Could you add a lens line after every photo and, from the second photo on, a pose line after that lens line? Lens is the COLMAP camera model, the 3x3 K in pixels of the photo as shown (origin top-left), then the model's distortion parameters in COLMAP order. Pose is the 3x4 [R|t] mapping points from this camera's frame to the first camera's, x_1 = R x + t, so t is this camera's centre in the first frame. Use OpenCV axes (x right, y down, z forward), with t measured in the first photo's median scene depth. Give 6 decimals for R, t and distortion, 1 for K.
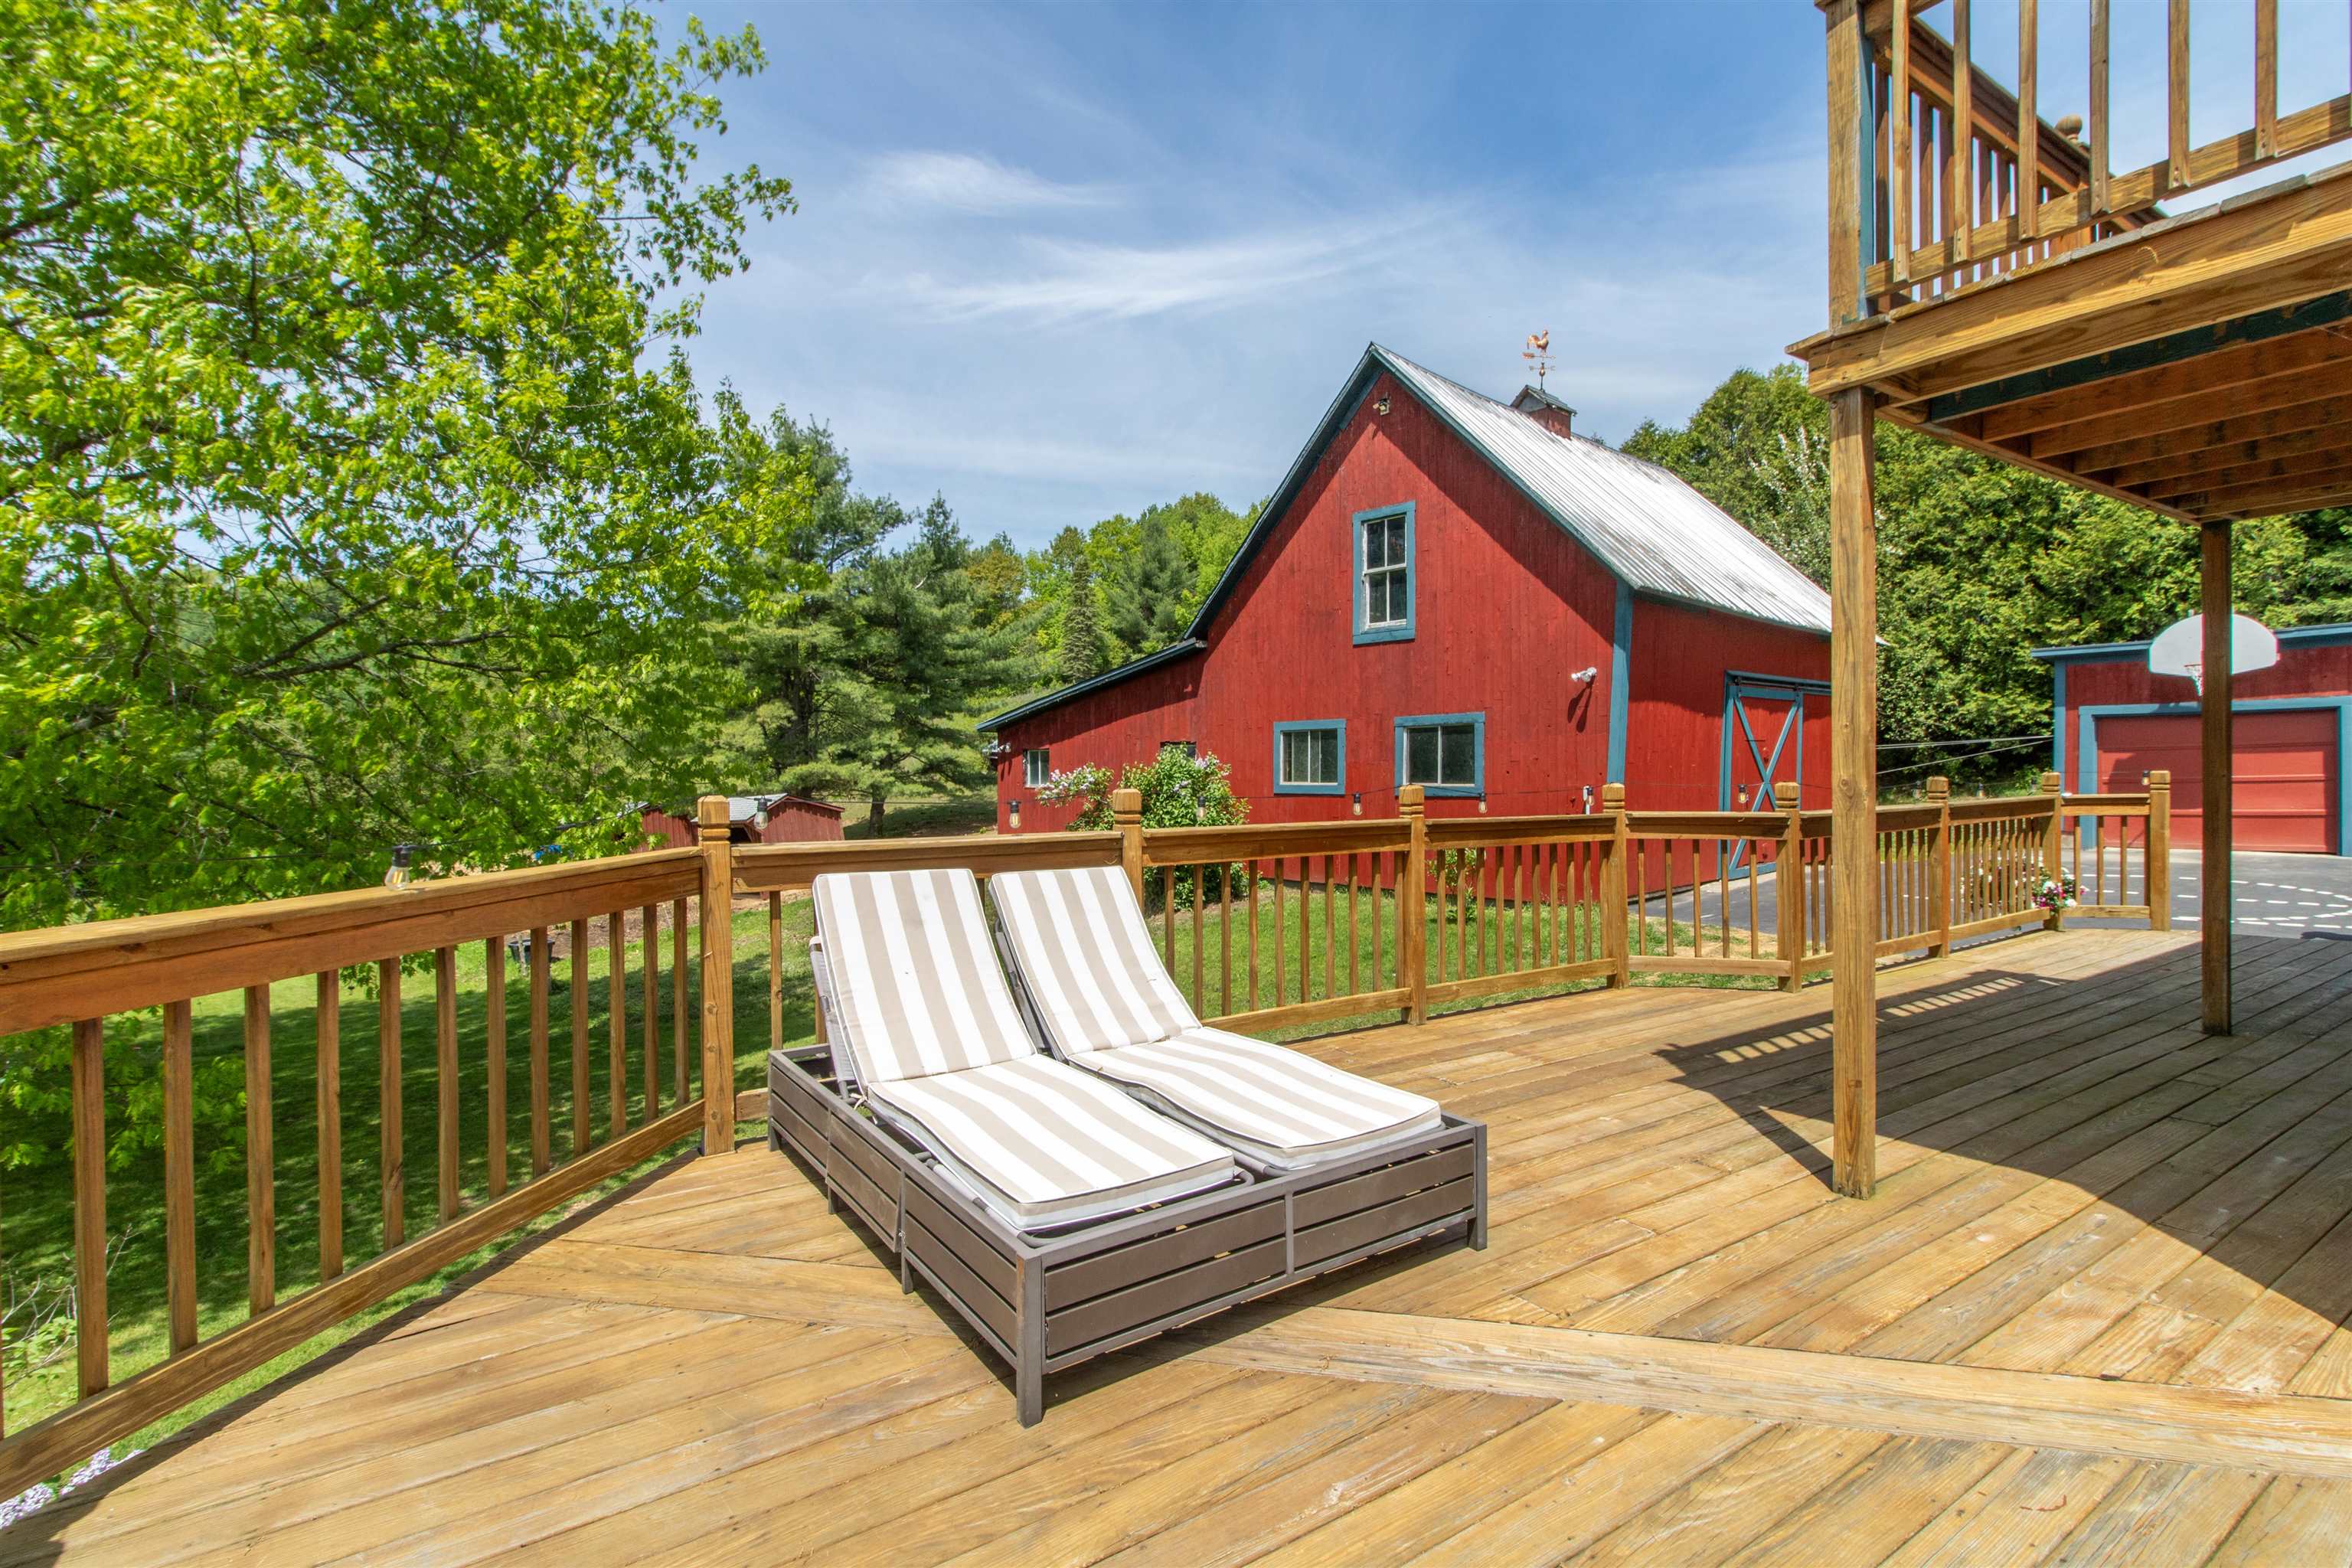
lens RADIAL K [[1090.3, 0, 1175.2], [0, 1090.3, 773.1], [0, 0, 1]] dist [0.003007, 0.000611]
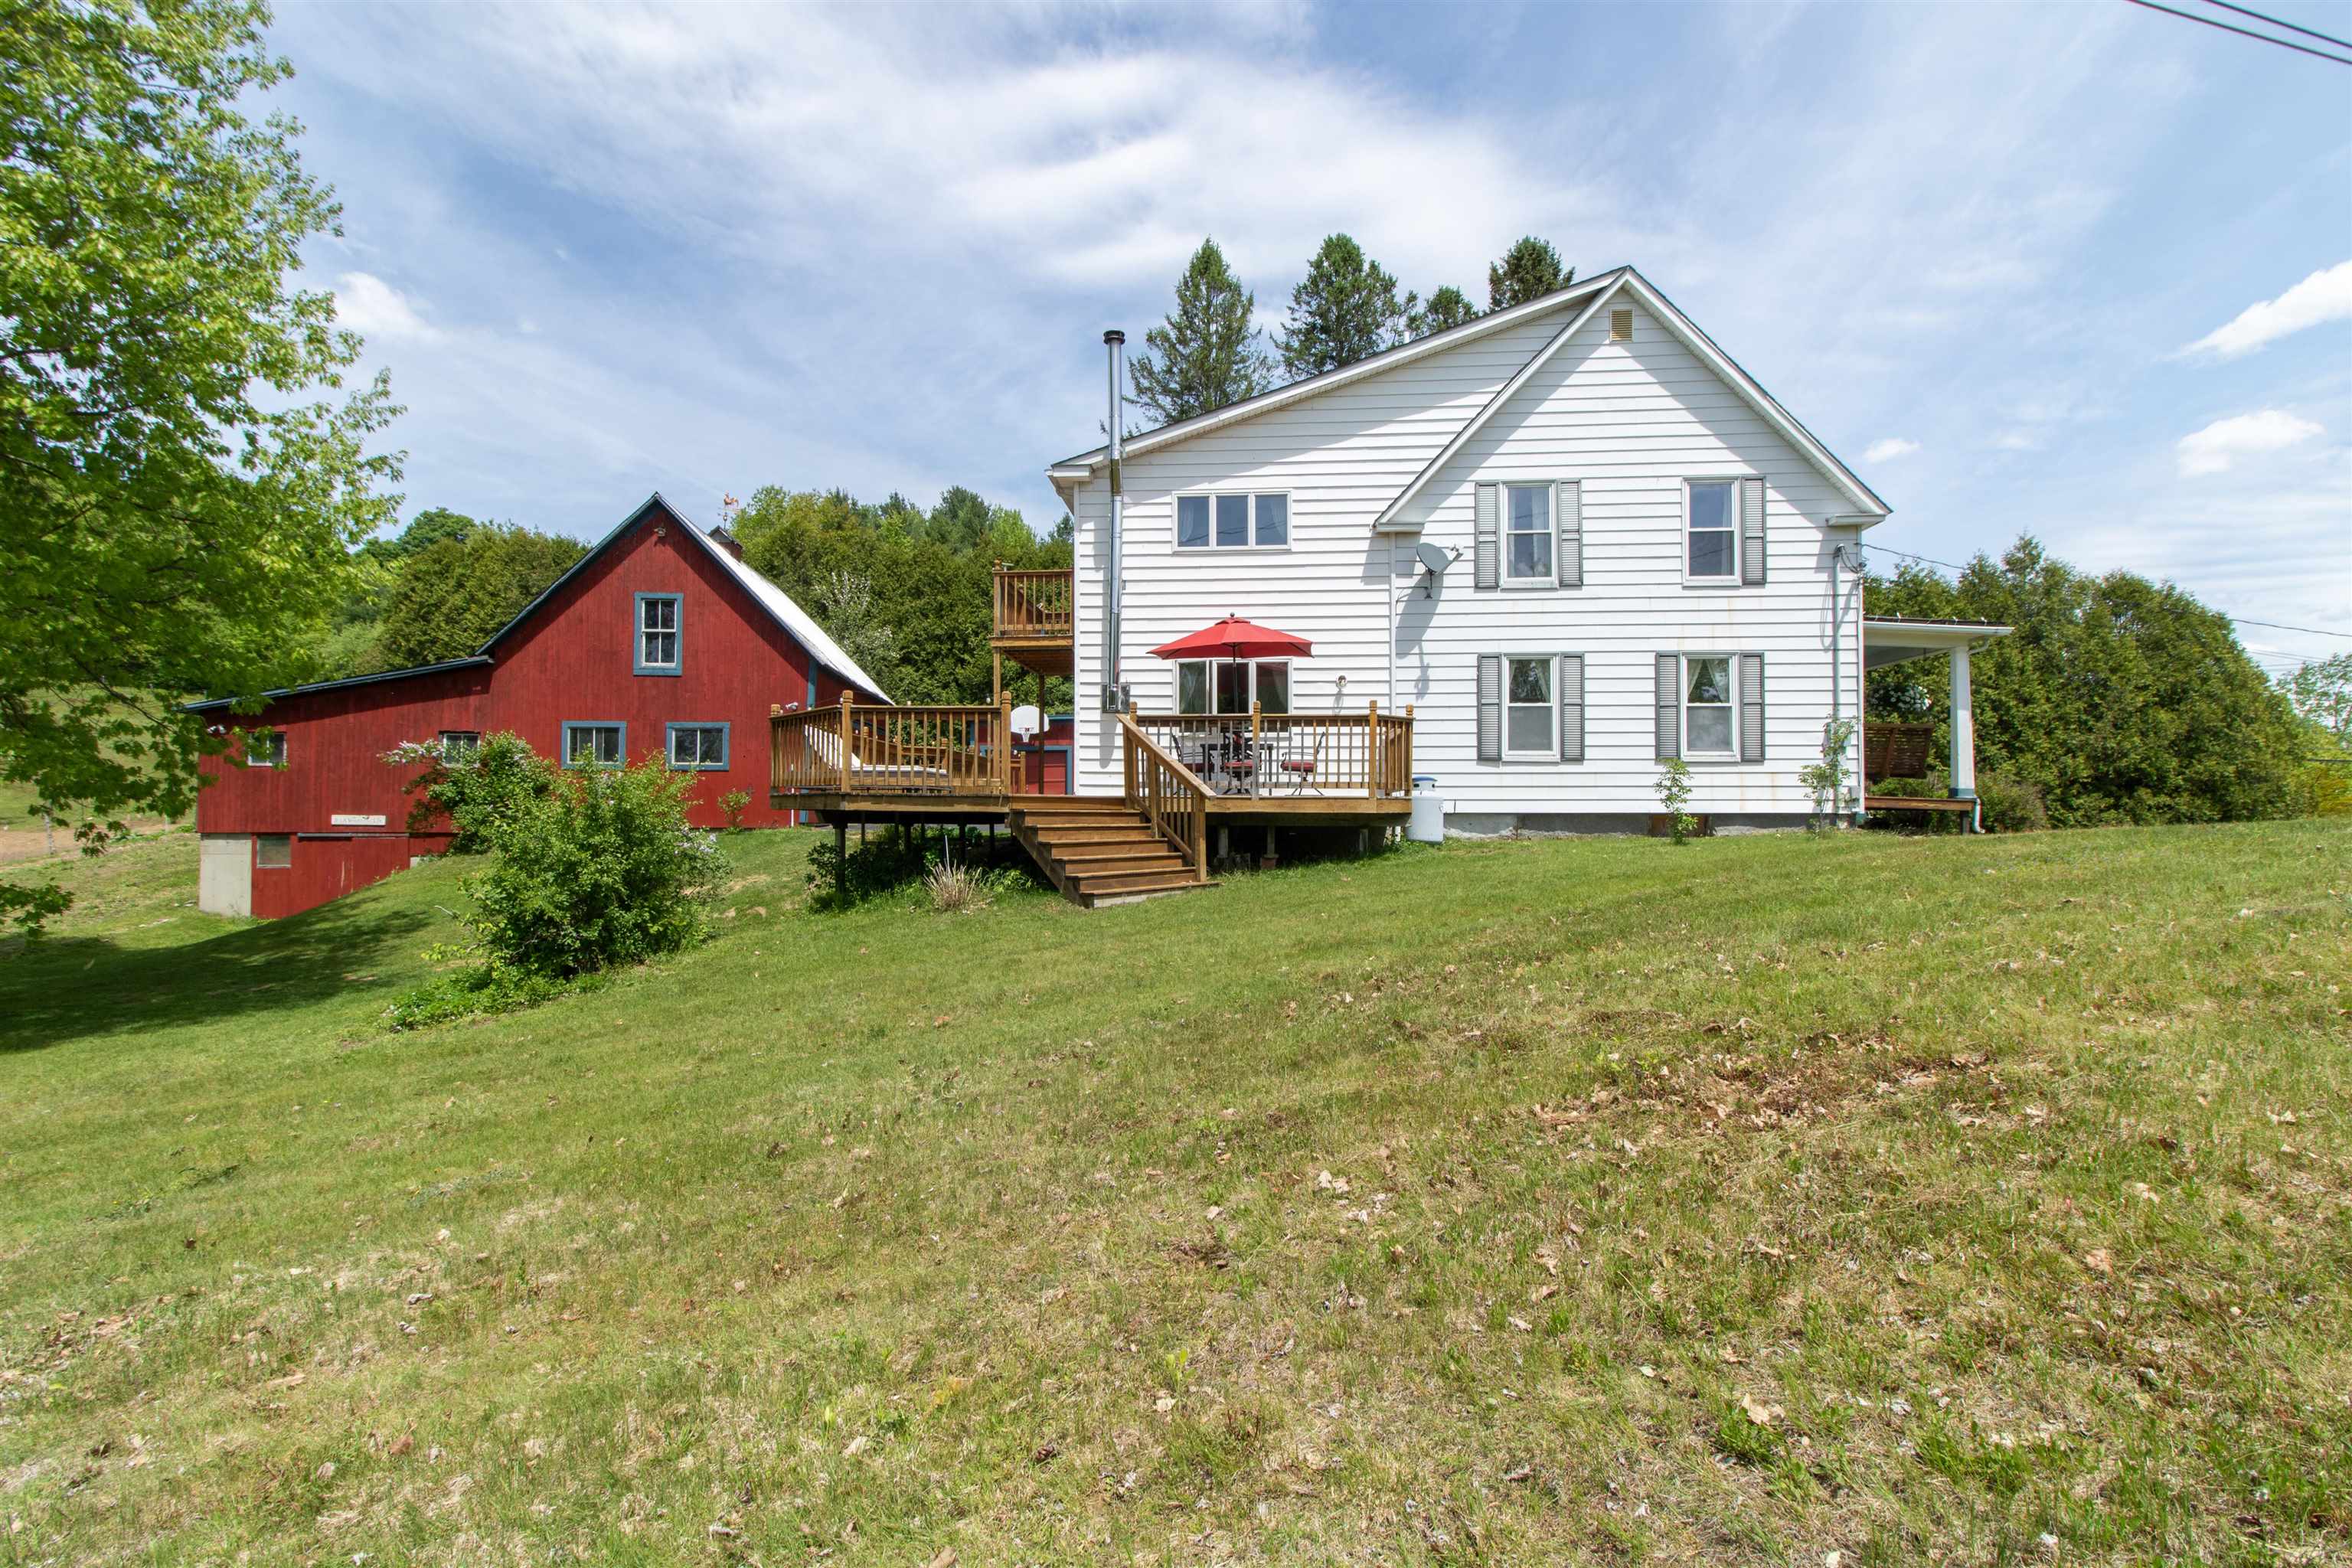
lens RADIAL K [[1090.3, 0, 1175.4], [0, 1090.3, 790.4], [0, 0, 1]] dist [0.003007, 0.000611]
pose [[0.614313, 0.030371, 0.788478, -0.595558], [-0.001265, 0.999296, -0.037505, 0.107864], [-0.789062, 0.022043, 0.613919, -0.581144]]
